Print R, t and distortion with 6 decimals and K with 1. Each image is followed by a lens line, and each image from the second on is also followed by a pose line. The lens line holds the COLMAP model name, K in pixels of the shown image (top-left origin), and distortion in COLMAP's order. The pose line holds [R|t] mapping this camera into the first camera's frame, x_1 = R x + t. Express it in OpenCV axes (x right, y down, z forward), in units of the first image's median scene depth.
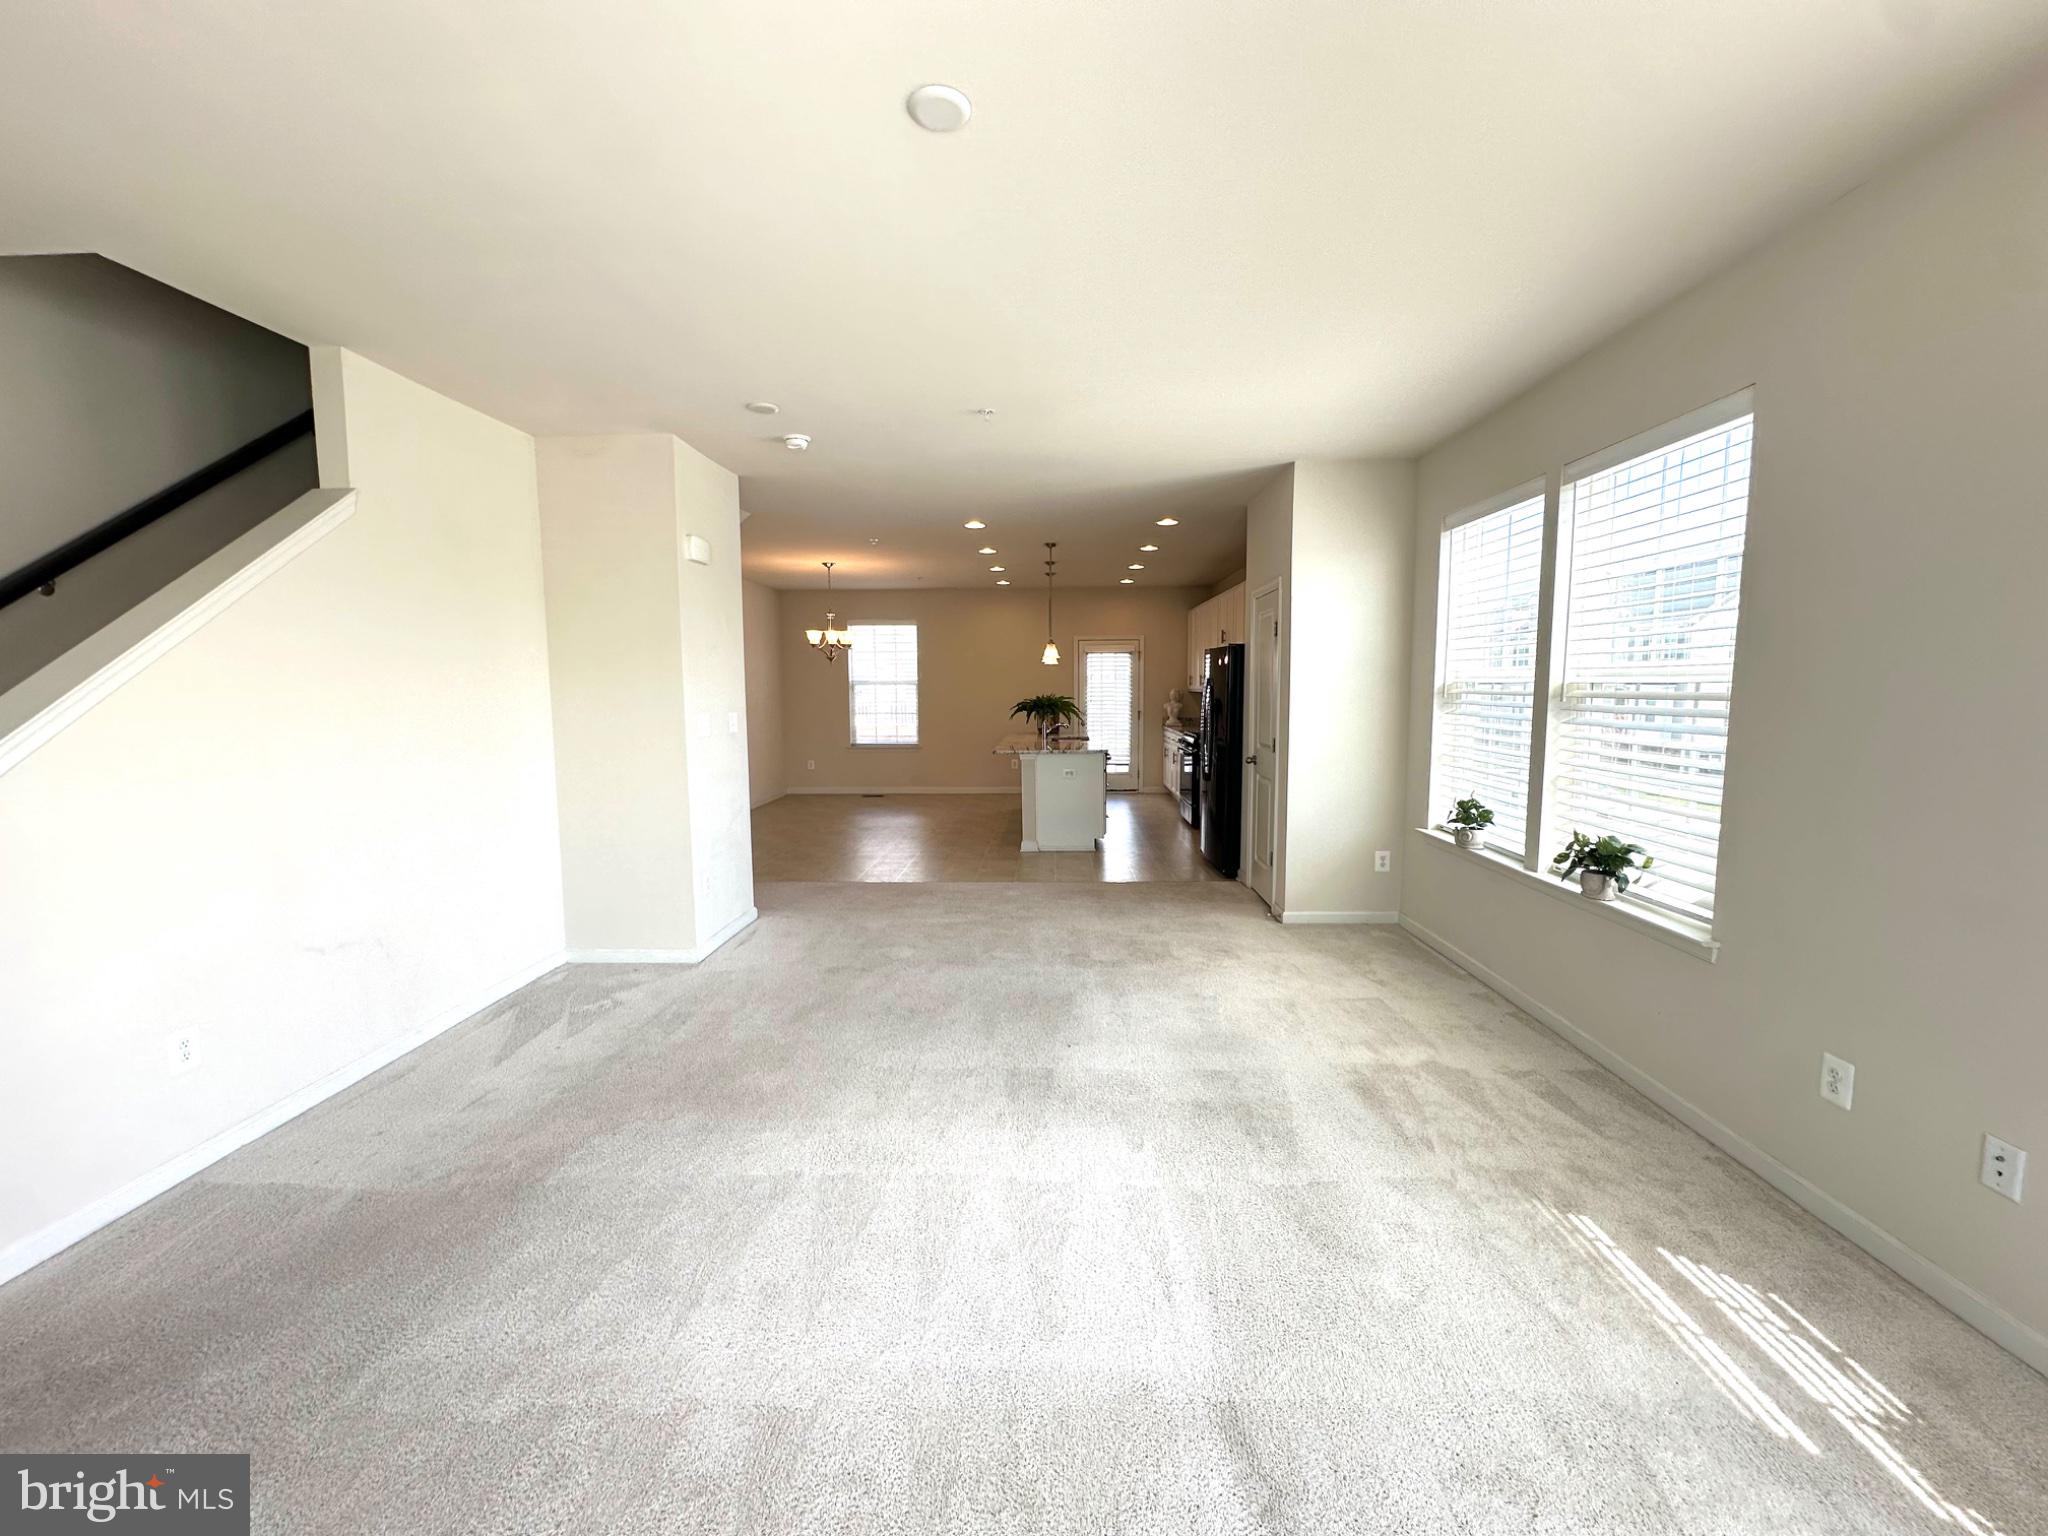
lens RADIAL K [[818.9, 0, 1024.3], [0, 818.9, 762.3], [0, 0, 1]] dist [-0.000707, -0.000043]
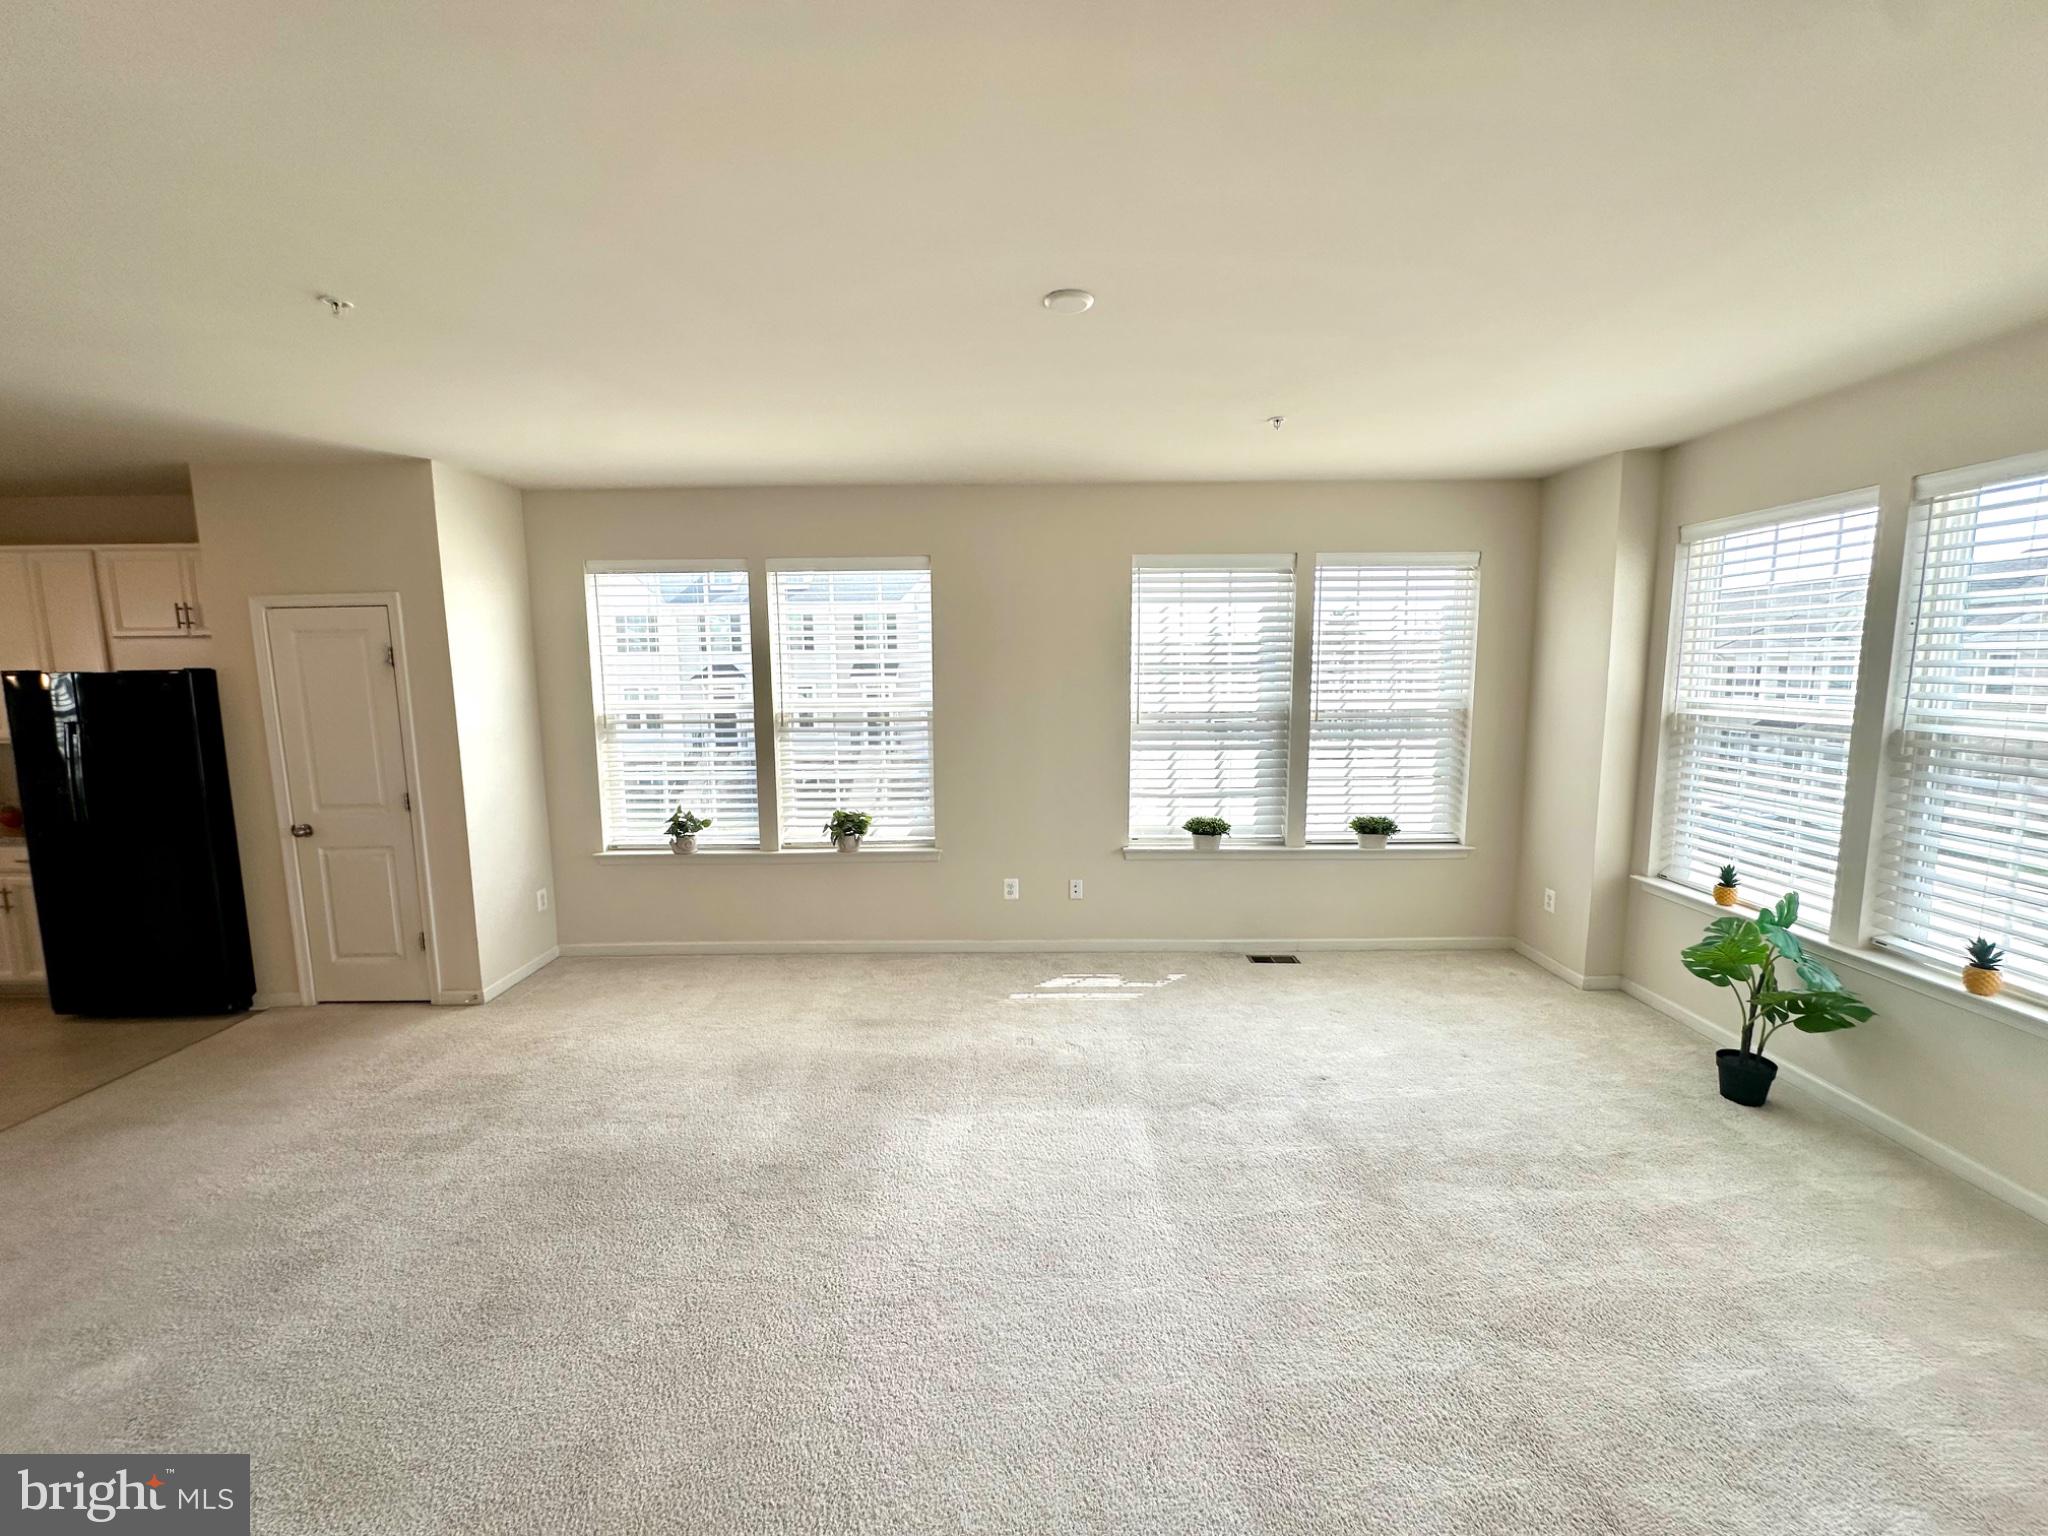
lens RADIAL K [[818.9, 0, 1024.3], [0, 818.9, 762.3], [0, 0, 1]] dist [-0.000707, -0.000043]
pose [[-0.038726, -0.106224, 0.993588, -0.668178], [0.106562, 0.988224, 0.109804, -0.107890], [-0.993552, 0.110131, -0.026951, 0.557267]]
